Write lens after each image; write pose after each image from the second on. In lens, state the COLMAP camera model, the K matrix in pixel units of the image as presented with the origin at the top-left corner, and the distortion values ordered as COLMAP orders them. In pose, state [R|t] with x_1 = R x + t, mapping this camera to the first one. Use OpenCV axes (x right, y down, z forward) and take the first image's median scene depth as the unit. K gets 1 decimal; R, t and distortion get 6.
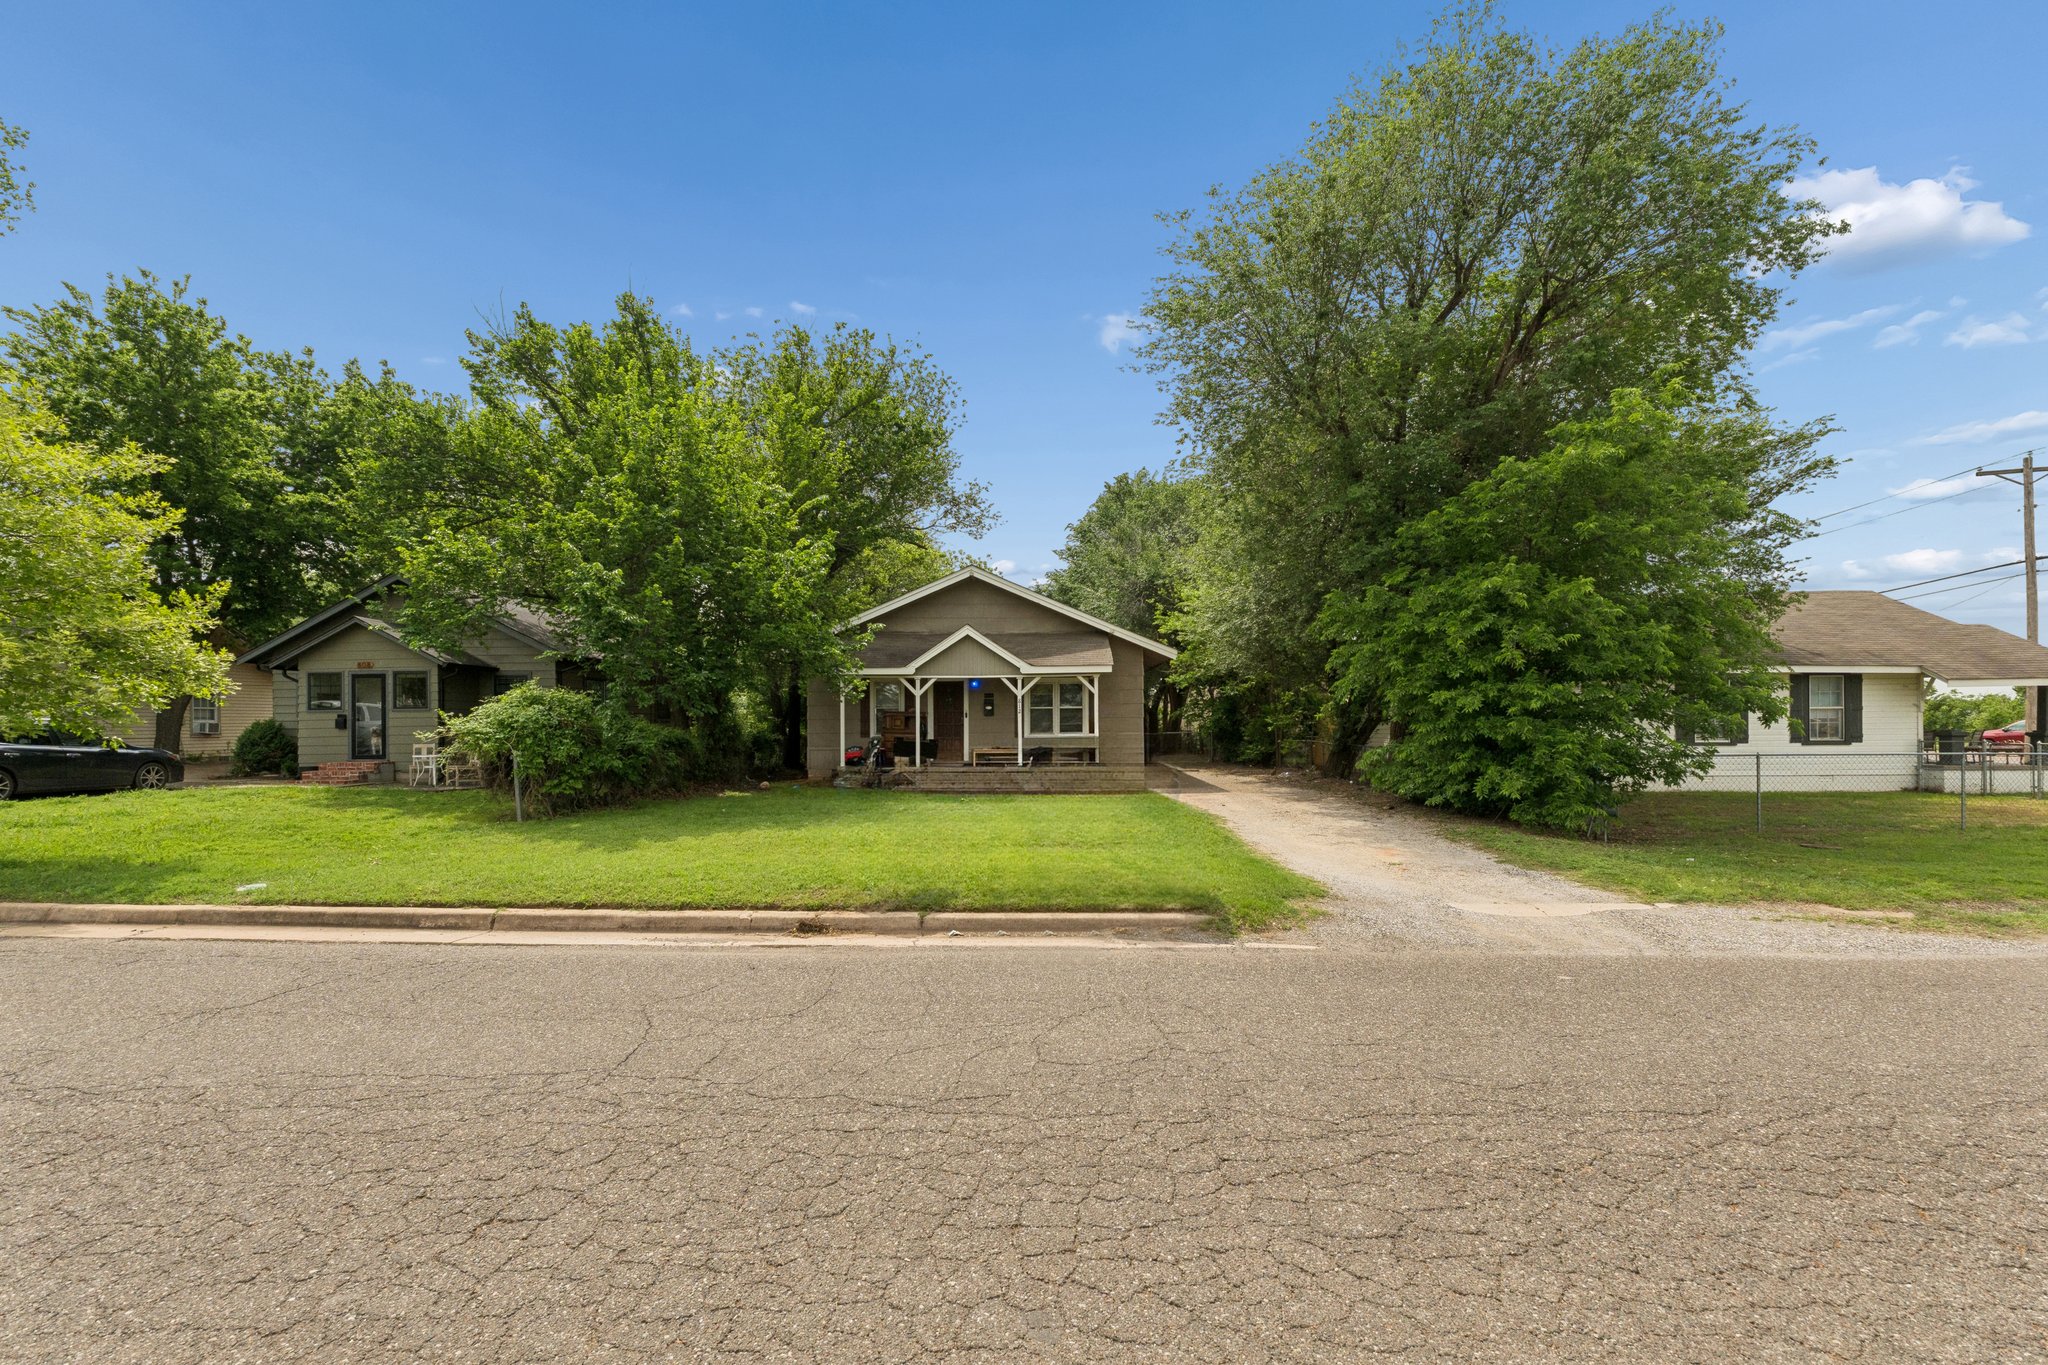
lens RADIAL K [[892.2, 0, 986.5], [0, 892.2, 725.2], [0, 0, 1]] dist [-0.000706, 0.000113]
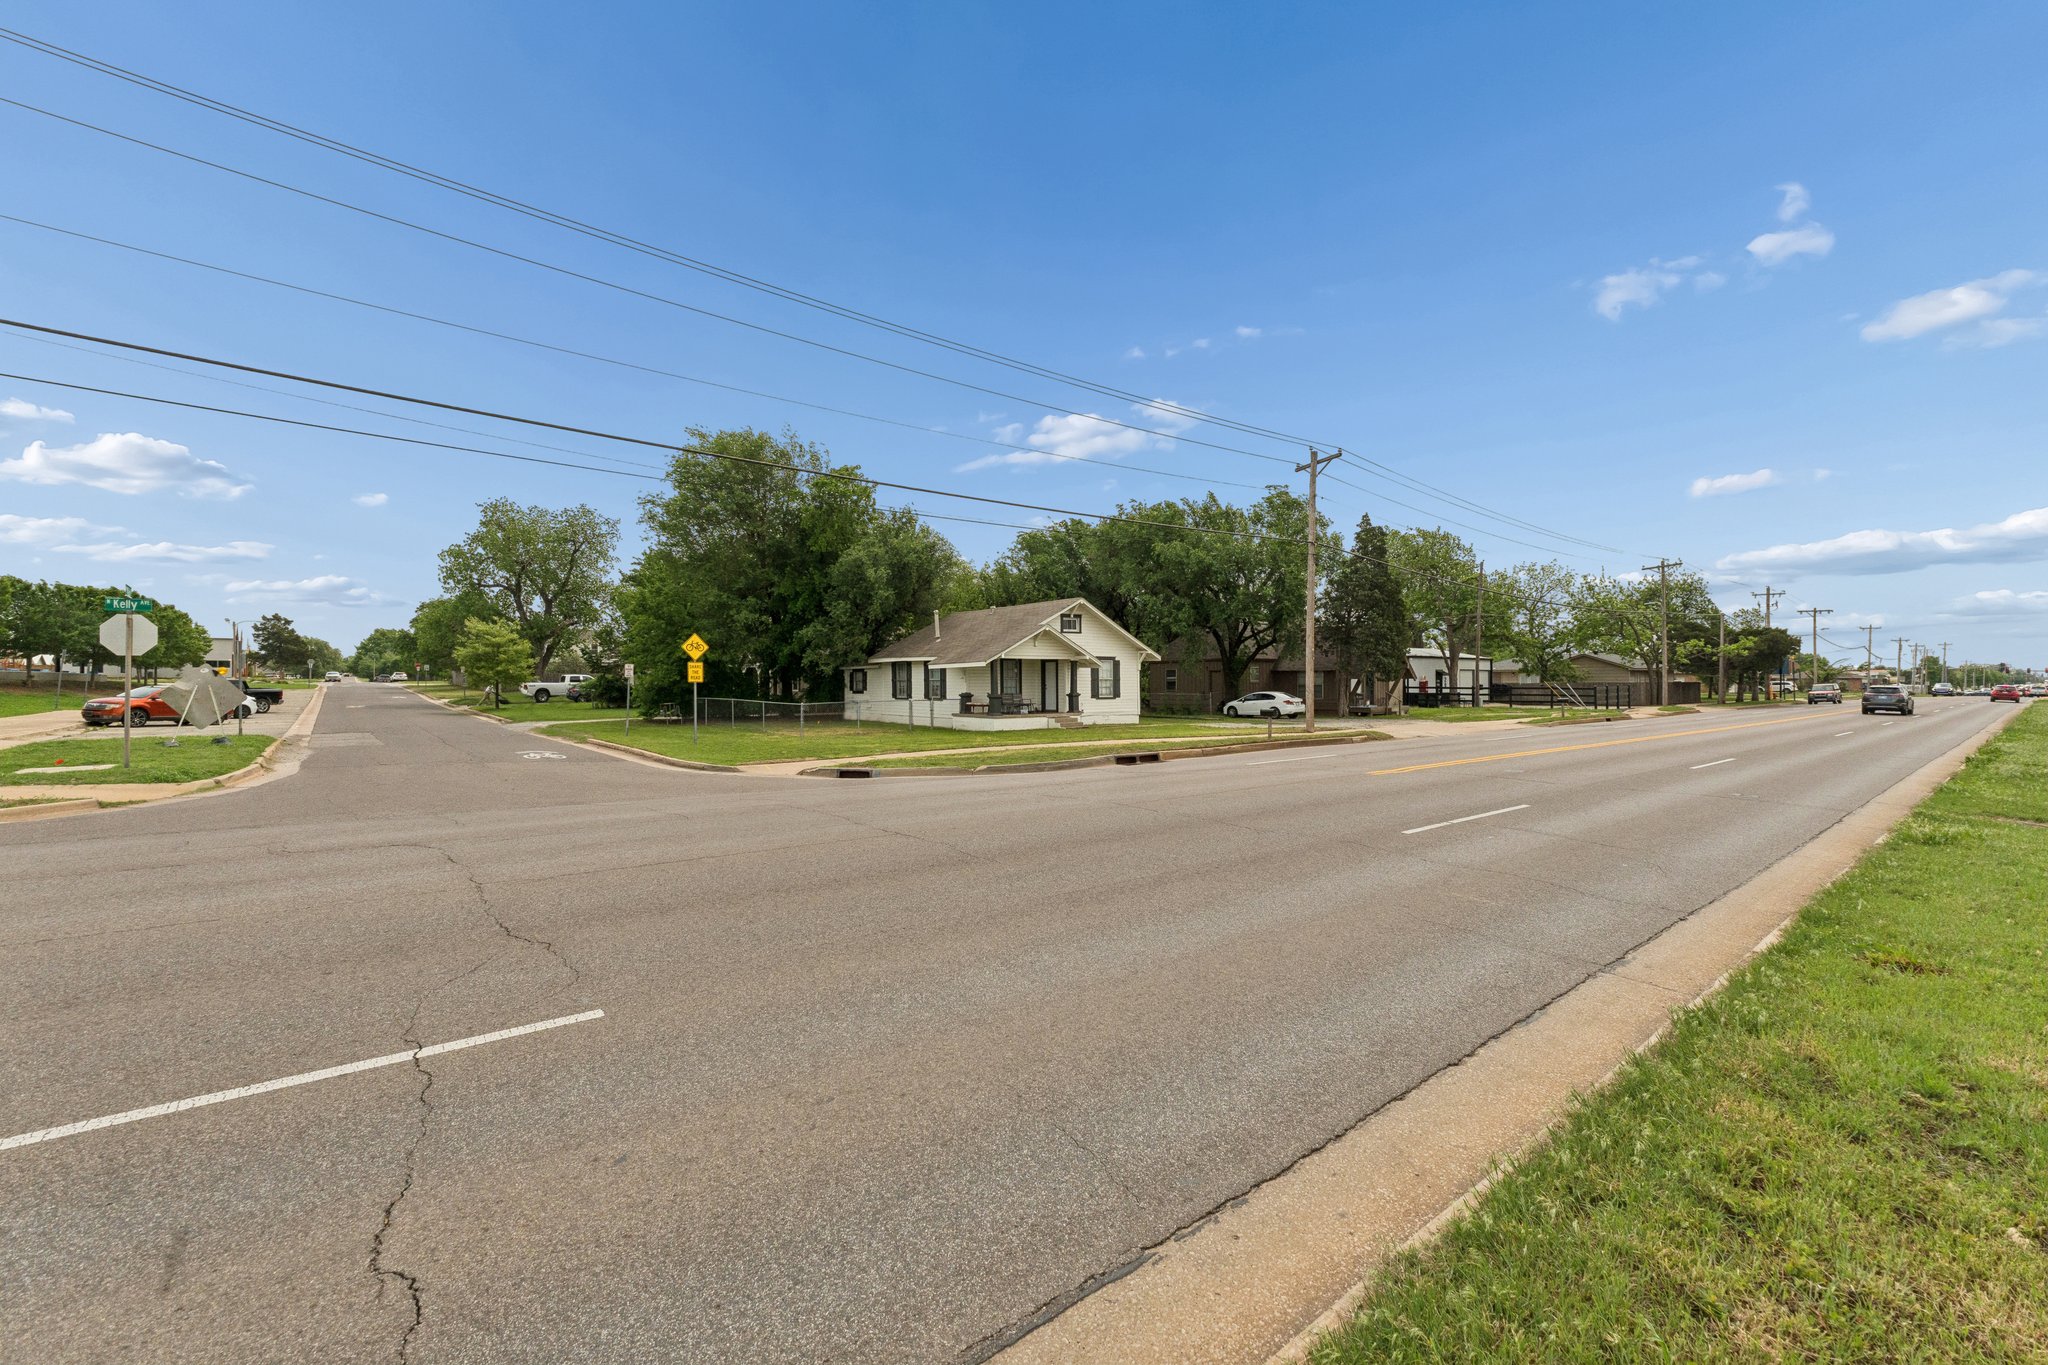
lens RADIAL K [[861.1, 0, 1024.0], [0, 861.1, 682.5], [0, 0, 1]] dist [-0.000863, 0.000035]
pose [[0.636800, 0.005347, -0.771011, 2.359827], [-0.005309, 0.999983, 0.002550, -0.018516], [0.771011, 0.002469, 0.636817, 0.052450]]
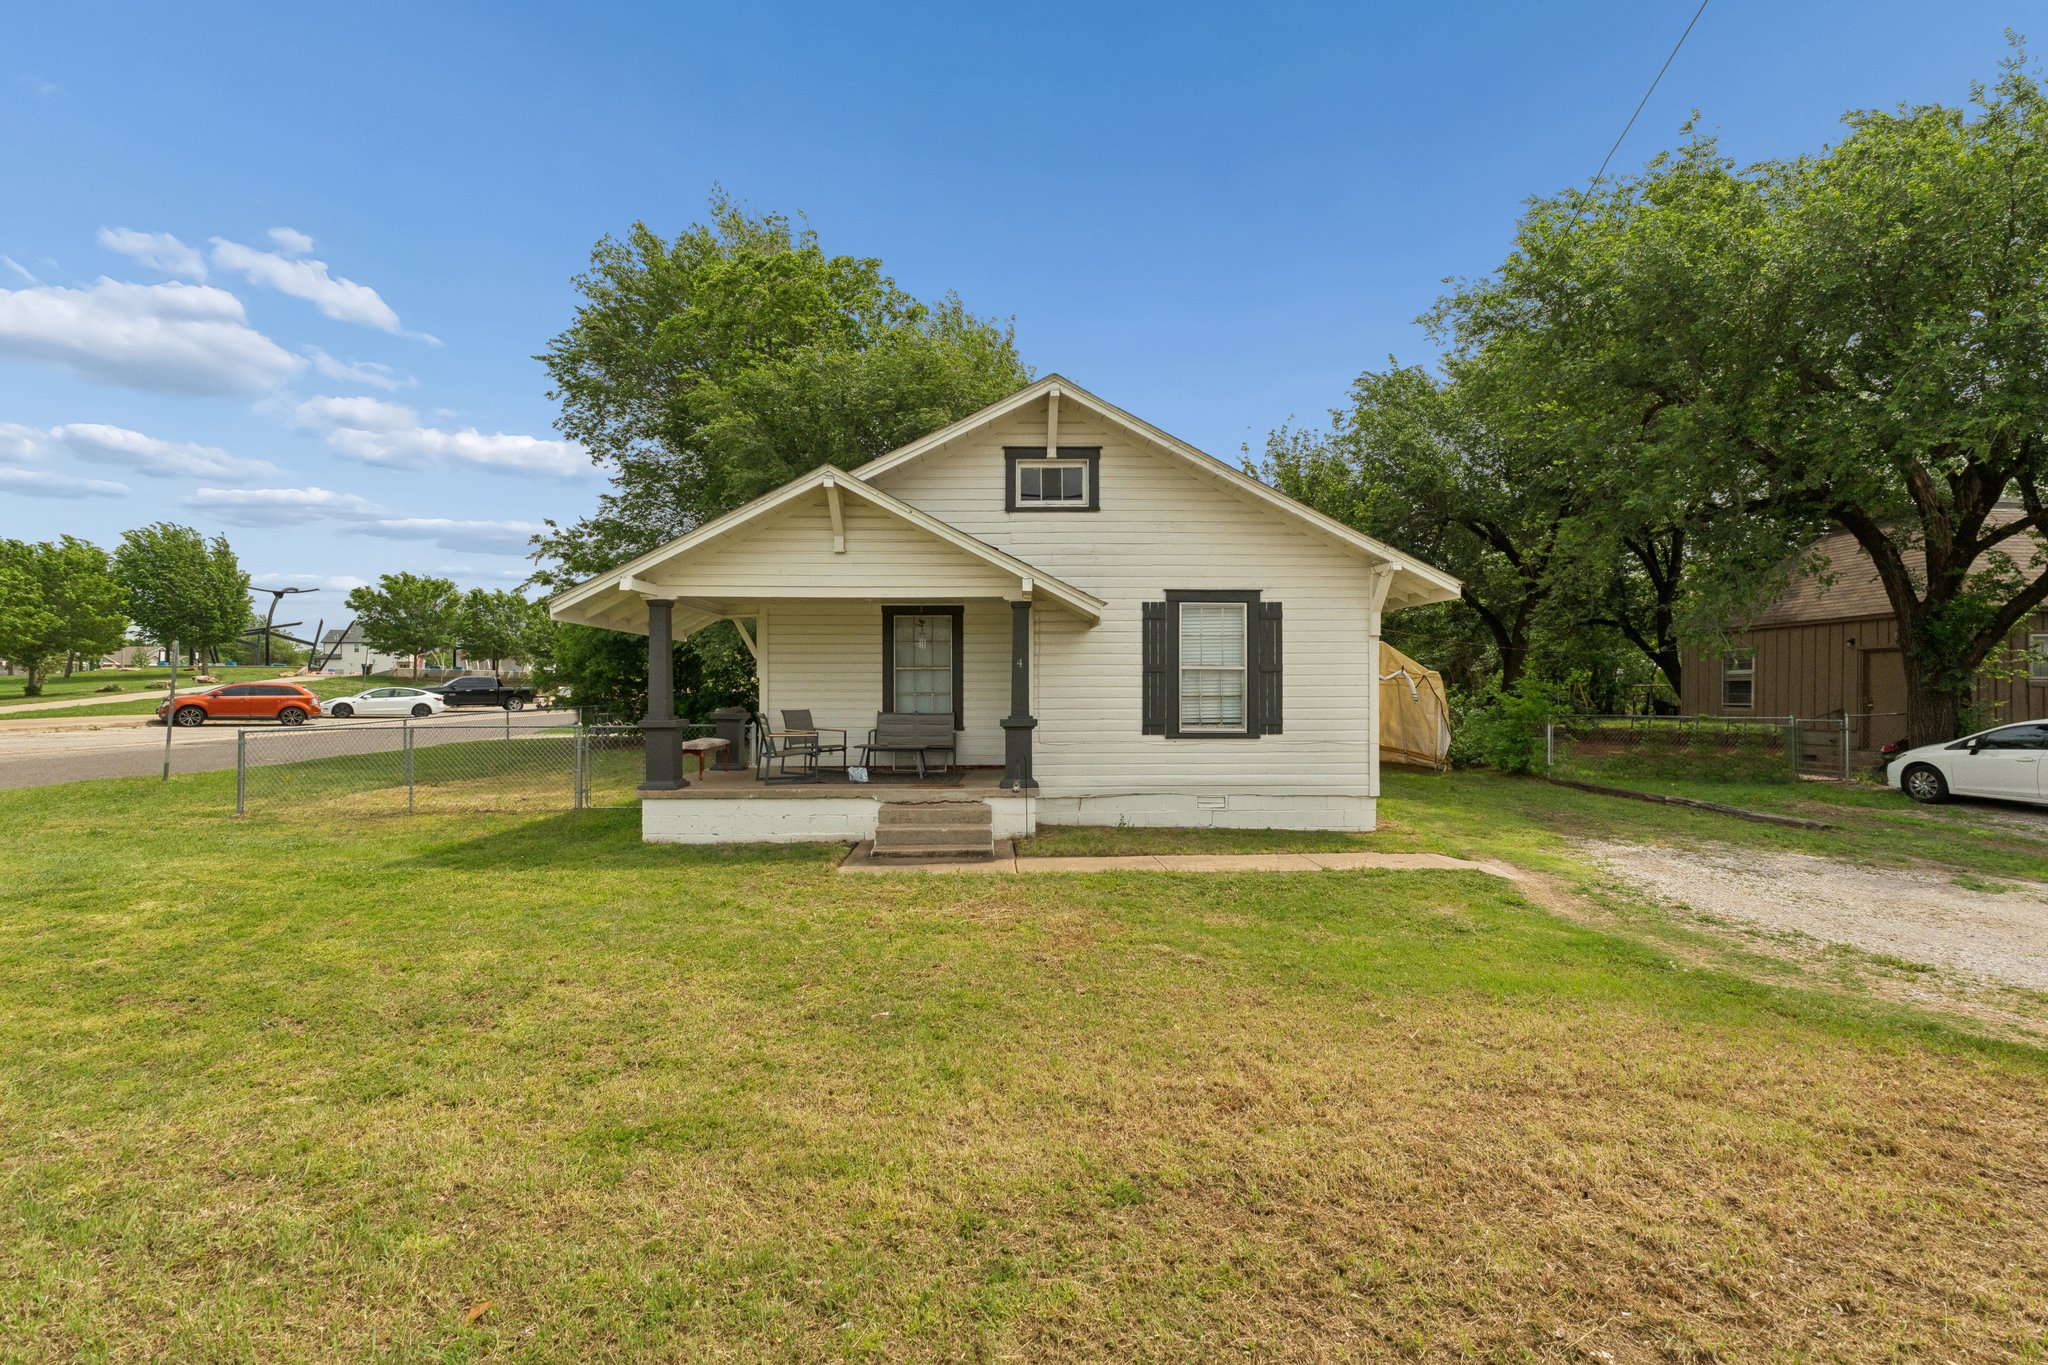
lens RADIAL K [[861.1, 0, 1024.0], [0, 861.1, 682.5], [0, 0, 1]] dist [-0.000863, 0.000035]
pose [[0.046841, 0.005715, -0.998886, 1.624615], [-0.005890, 0.999968, 0.005445, -0.015254], [0.998885, 0.005629, 0.046874, 1.144256]]
